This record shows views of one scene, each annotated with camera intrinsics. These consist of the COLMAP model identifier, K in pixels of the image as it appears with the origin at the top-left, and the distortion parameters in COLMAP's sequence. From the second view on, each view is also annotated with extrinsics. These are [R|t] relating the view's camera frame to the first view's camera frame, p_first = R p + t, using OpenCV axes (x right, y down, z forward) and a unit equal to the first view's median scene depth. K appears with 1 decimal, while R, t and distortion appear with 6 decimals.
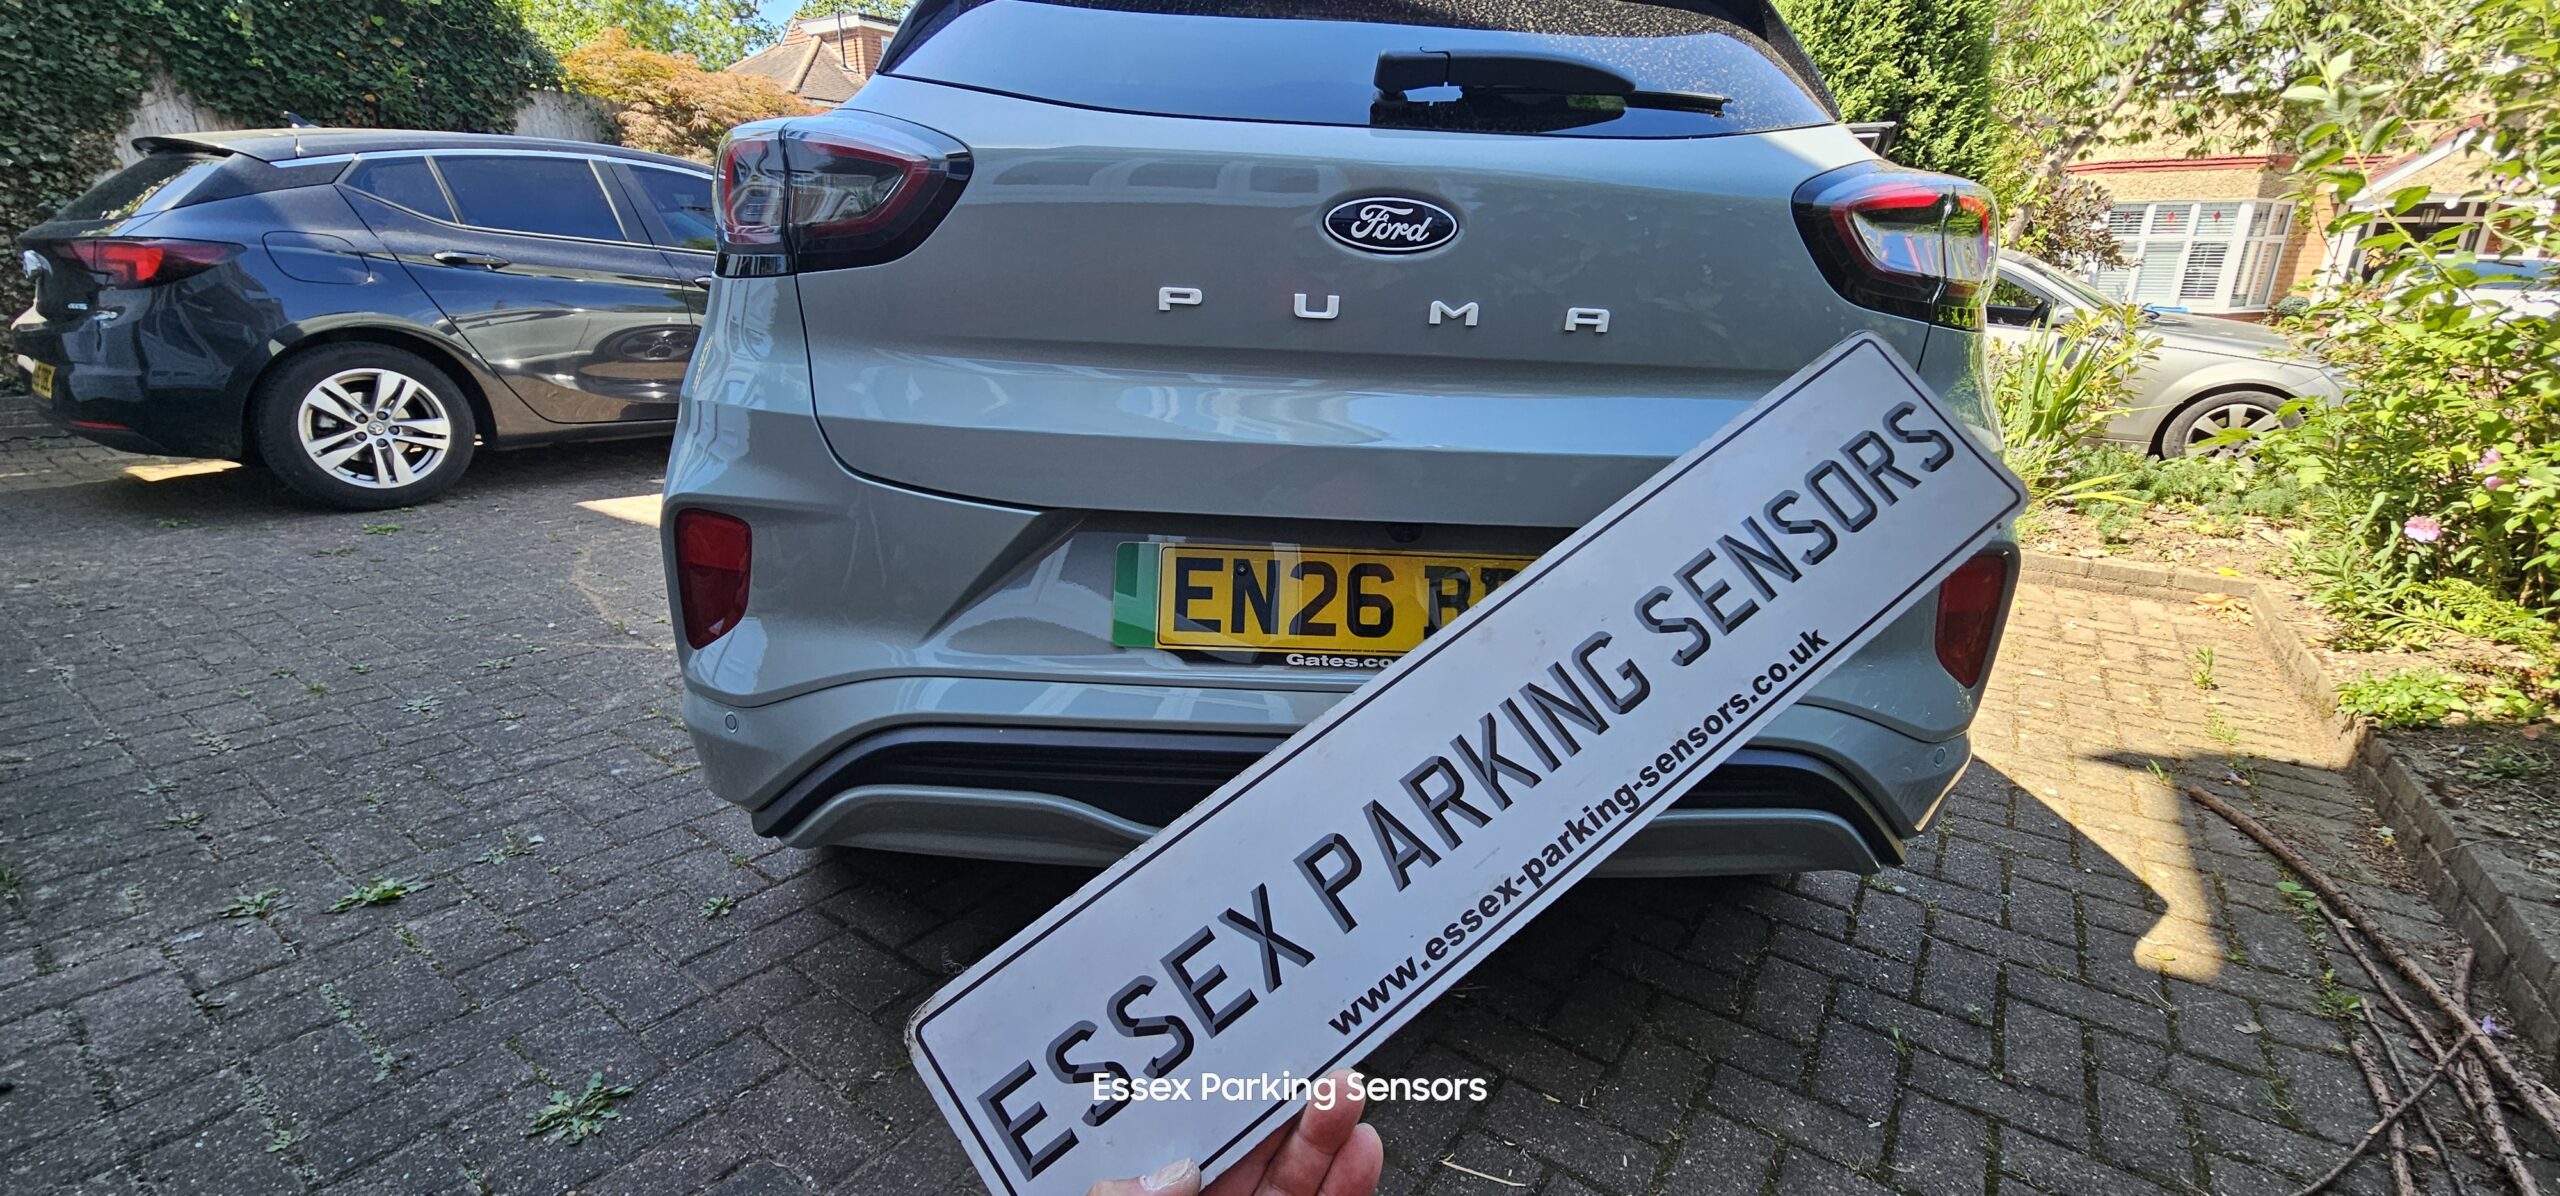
lens RADIAL K [[1057.5, 0, 1284.1], [0, 1057.5, 581.6], [0, 0, 1]] dist [0.003128, 0.000746]
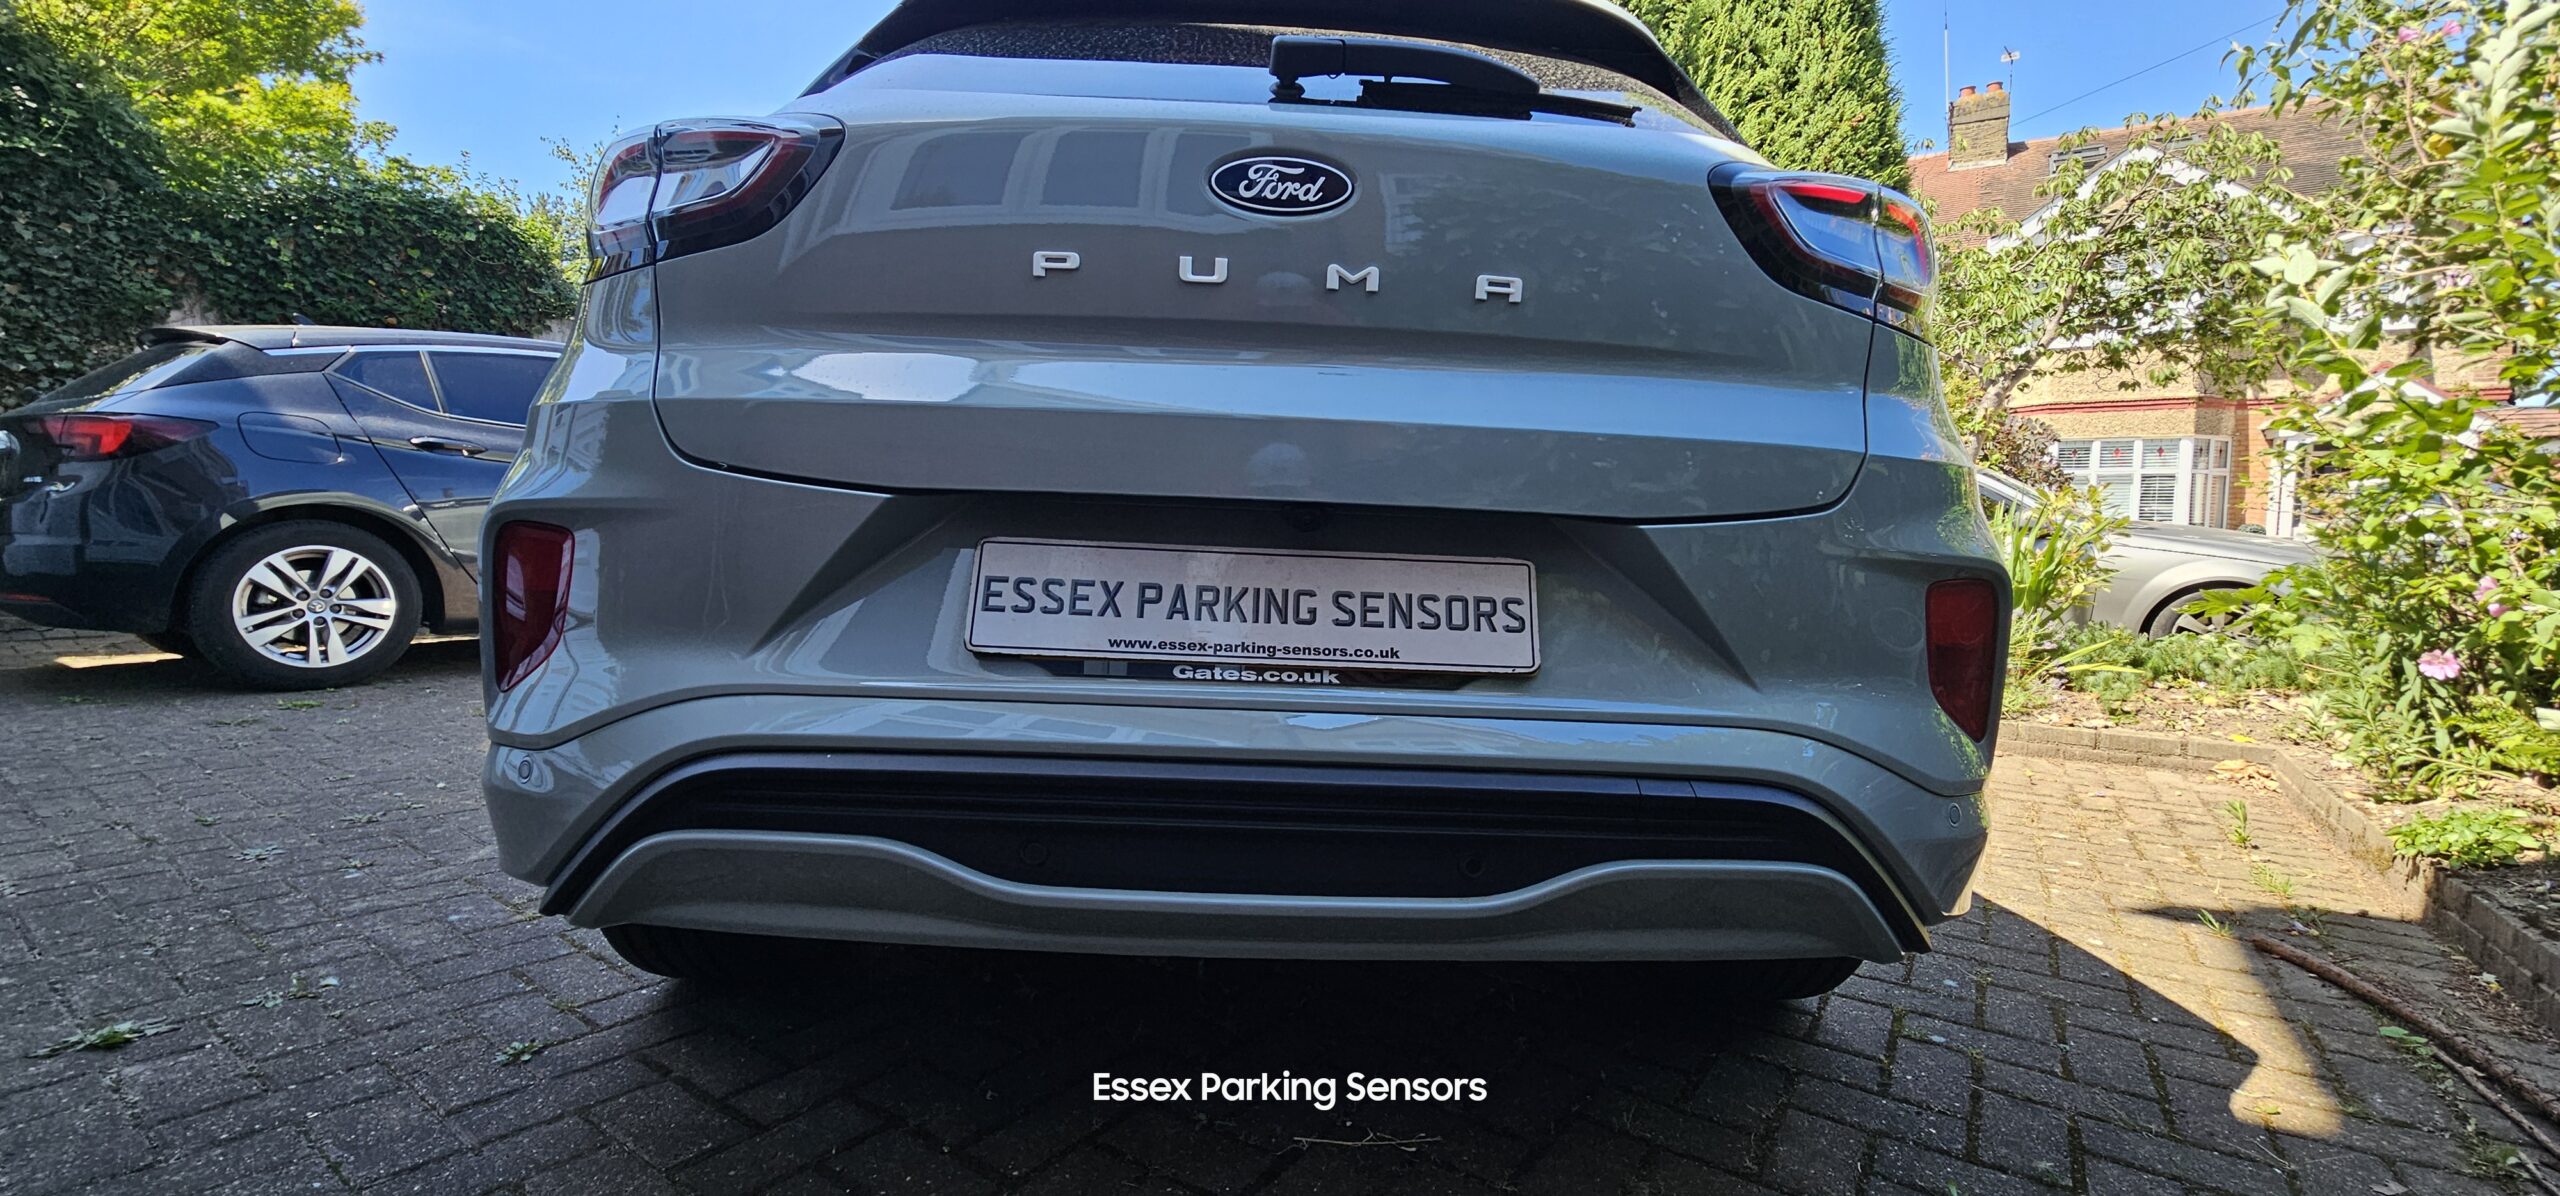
lens RADIAL K [[1057.5, 0, 1284.1], [0, 1057.5, 581.6], [0, 0, 1]] dist [0.003128, 0.000746]
pose [[0.999977, -0.003757, 0.005696, 0.043269], [0.004939, 0.974536, -0.224179, 0.096417], [-0.004708, 0.224202, 0.974531, 0.074151]]
